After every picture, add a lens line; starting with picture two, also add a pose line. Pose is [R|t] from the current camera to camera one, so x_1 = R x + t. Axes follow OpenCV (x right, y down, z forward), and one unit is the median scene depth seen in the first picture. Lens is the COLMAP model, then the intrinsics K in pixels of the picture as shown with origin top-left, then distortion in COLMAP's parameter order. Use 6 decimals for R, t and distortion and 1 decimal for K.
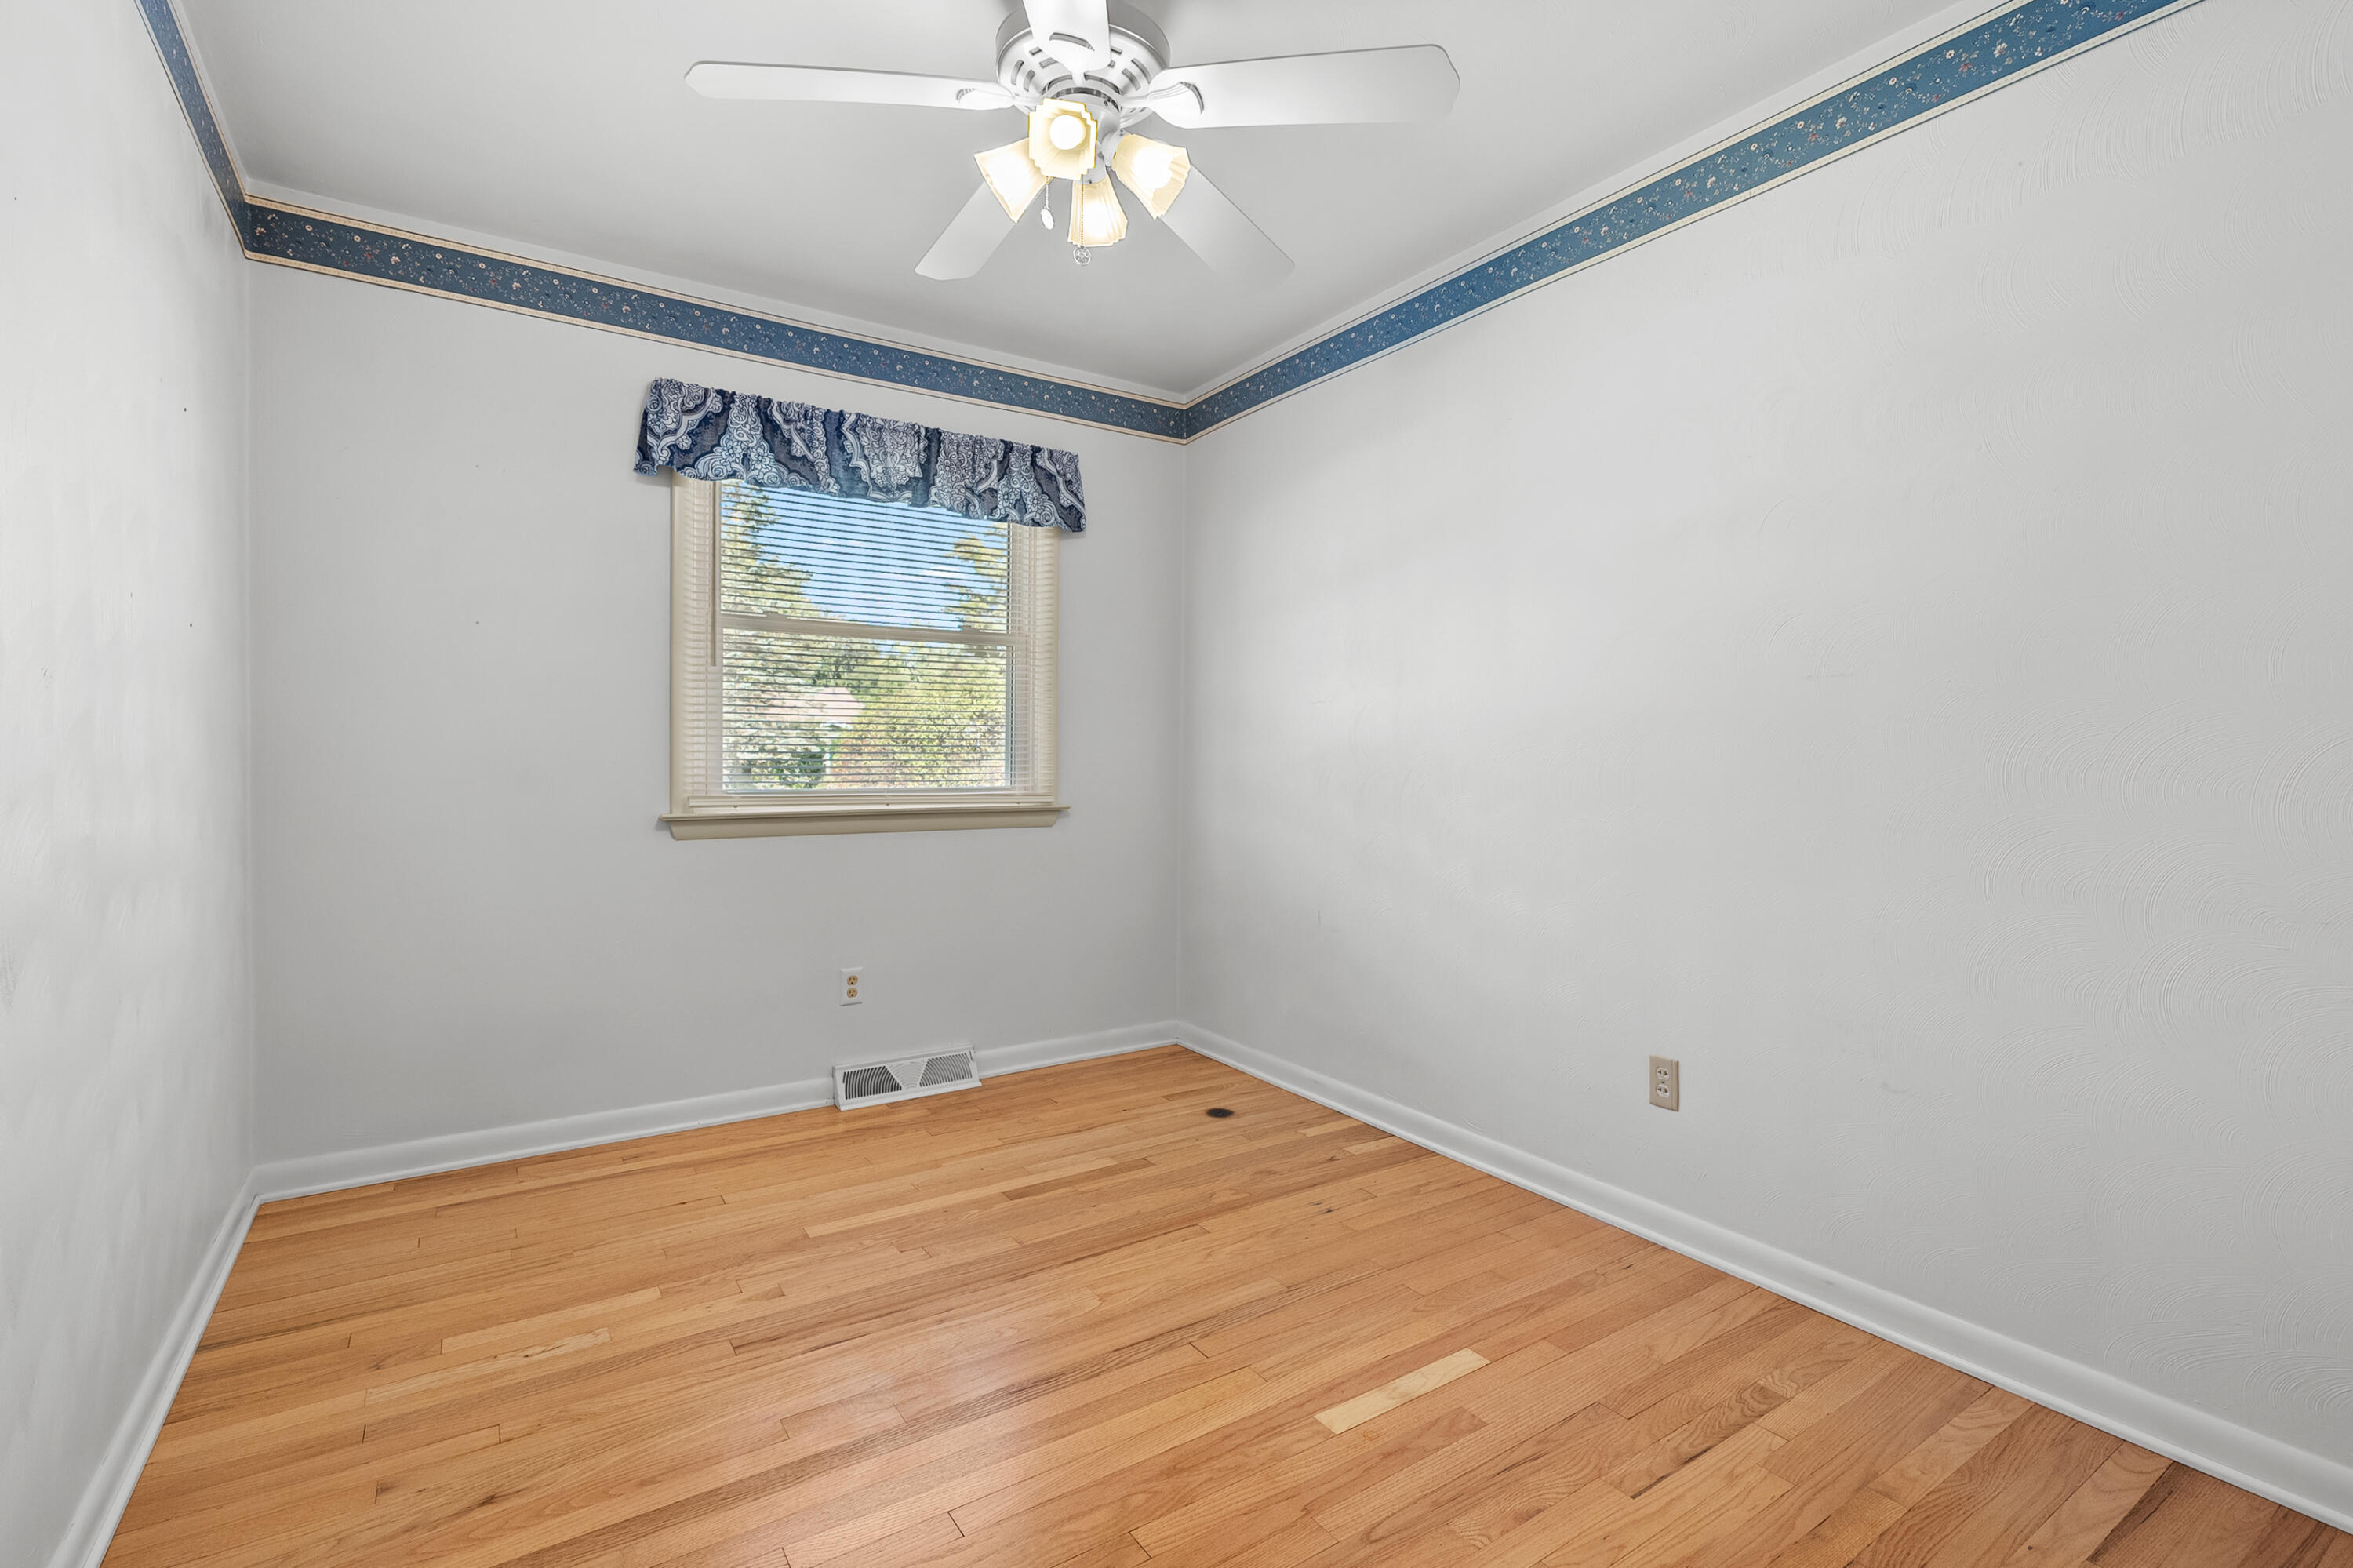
lens RADIAL K [[1076.7, 0, 1174.1], [0, 1076.7, 753.4], [0, 0, 1]] dist [-0.002080, 0.000241]
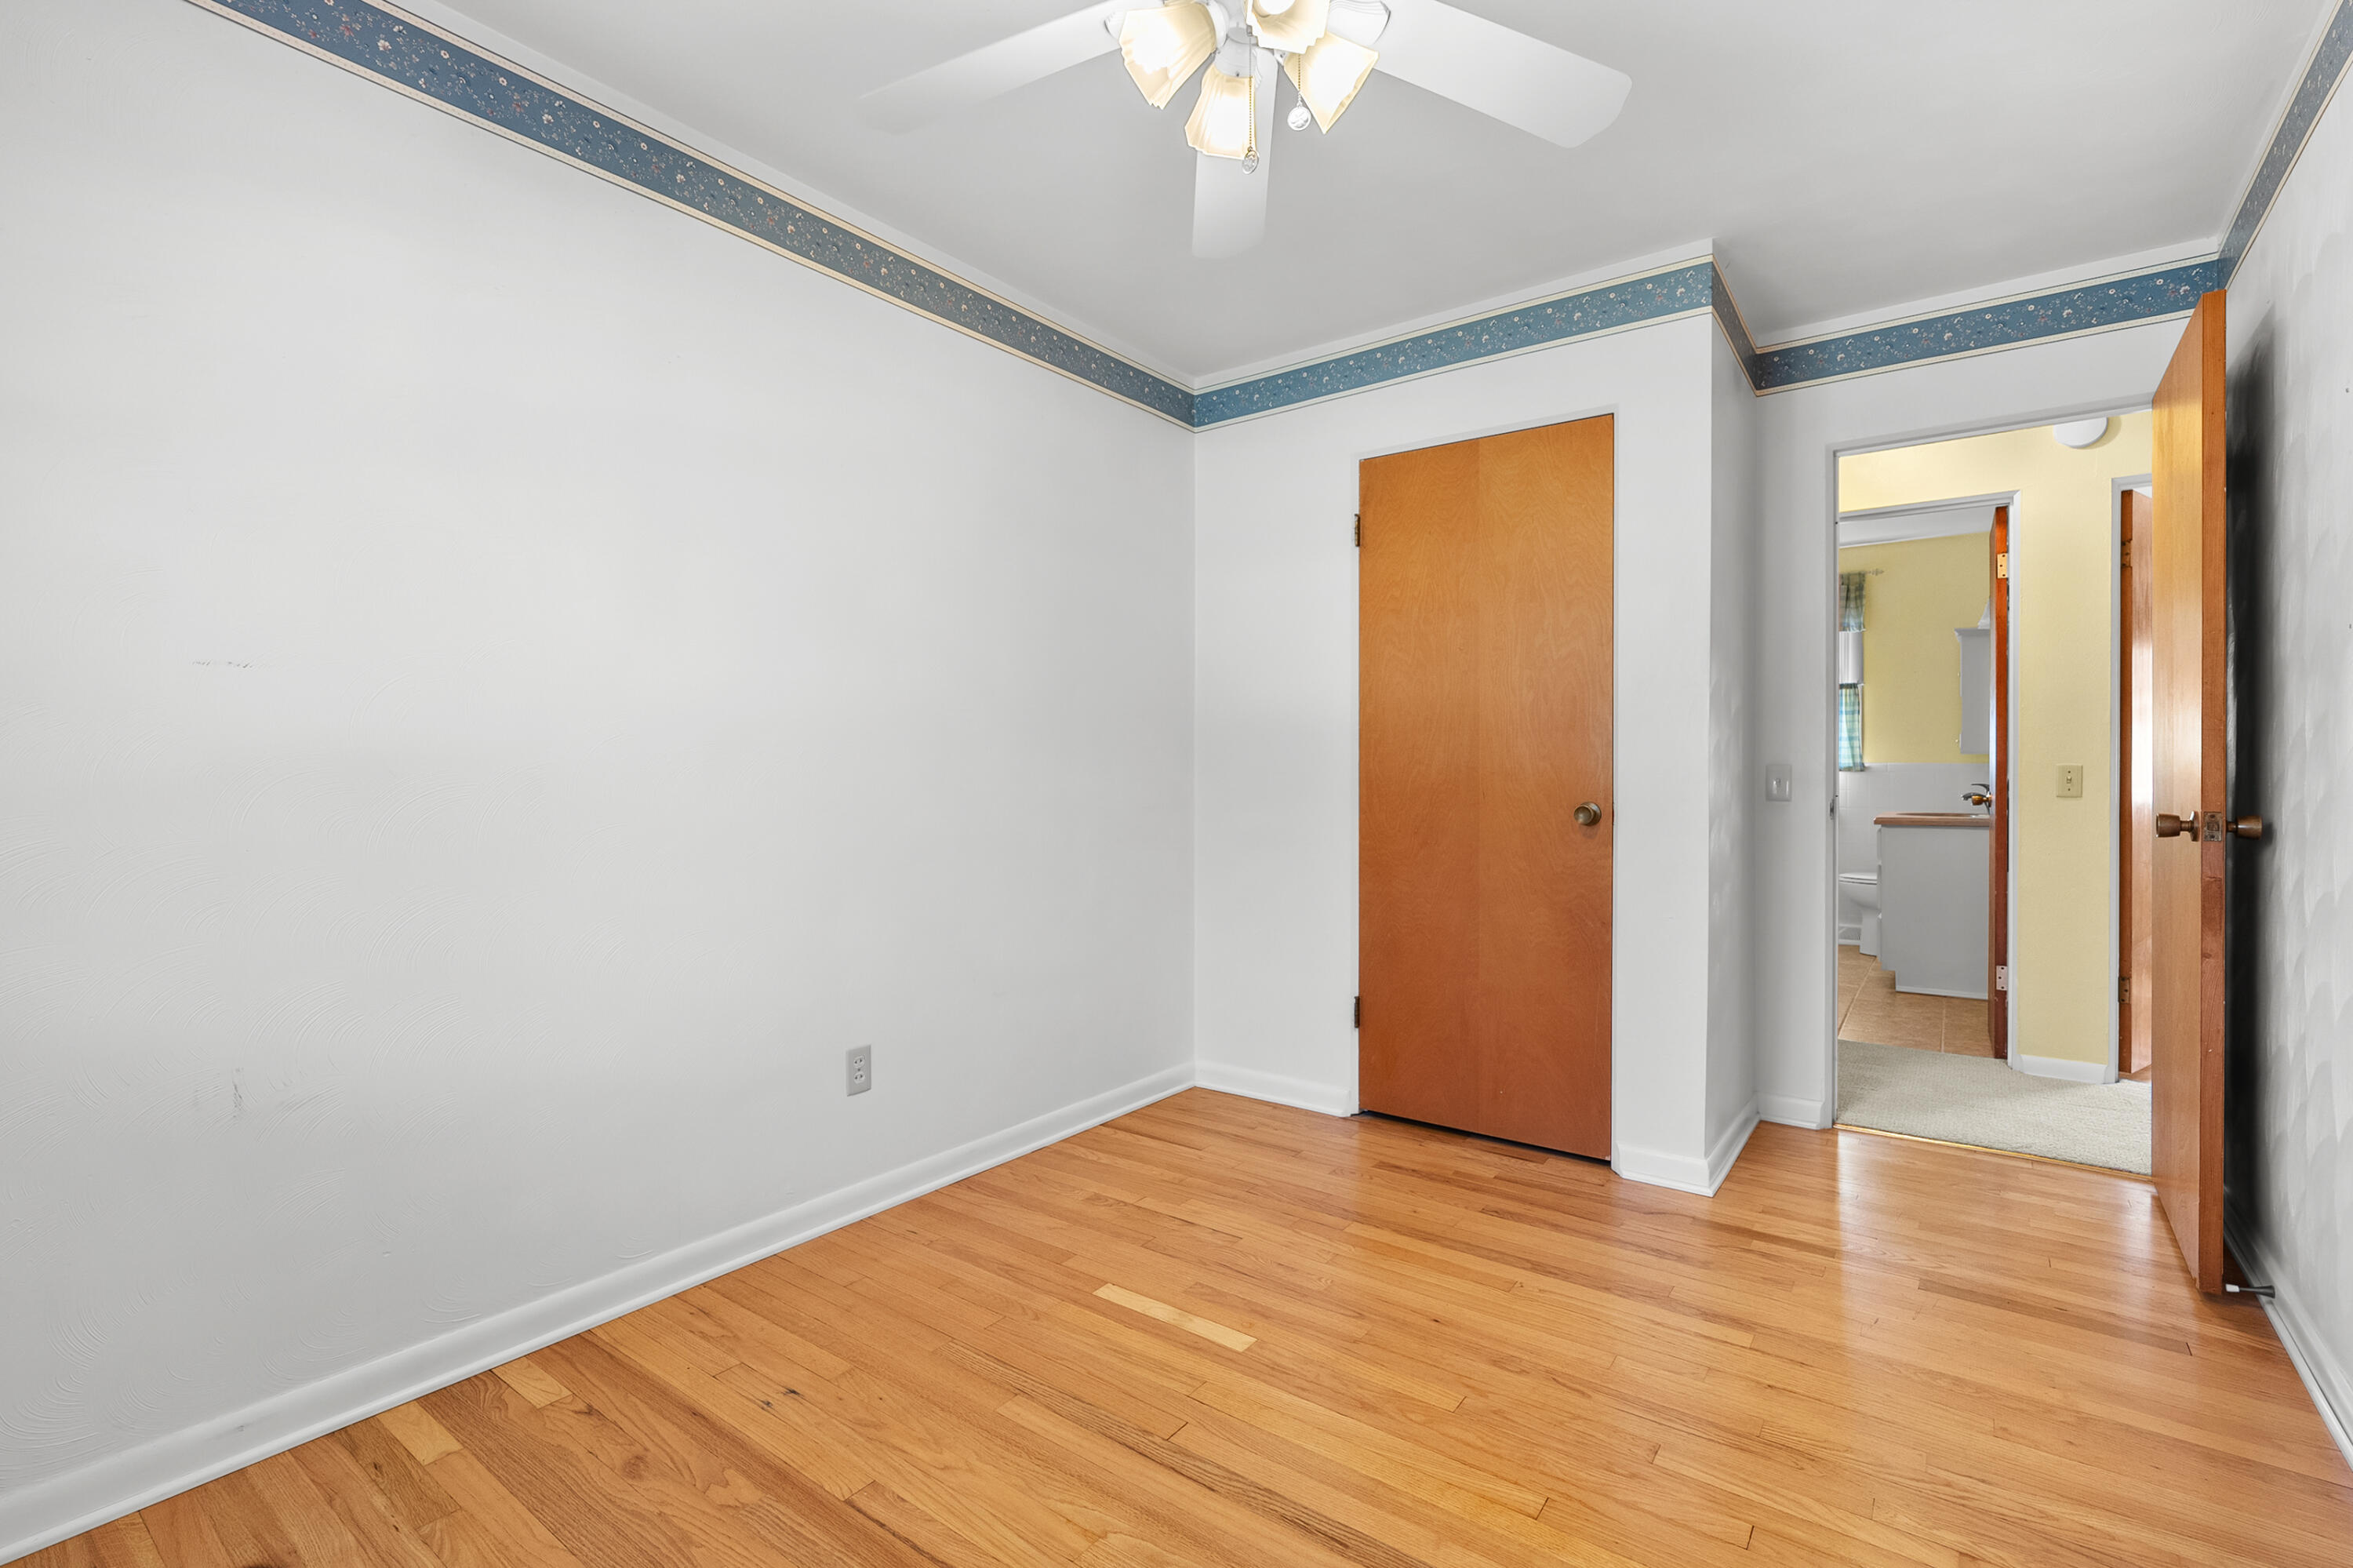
lens RADIAL K [[1076.7, 0, 1174.1], [0, 1076.7, 753.4], [0, 0, 1]] dist [-0.002080, 0.000241]
pose [[-0.343167, 0.003707, 0.939267, -0.797235], [-0.008138, 0.999943, -0.006920, -0.010511], [-0.939239, -0.010019, -0.343118, 1.266014]]
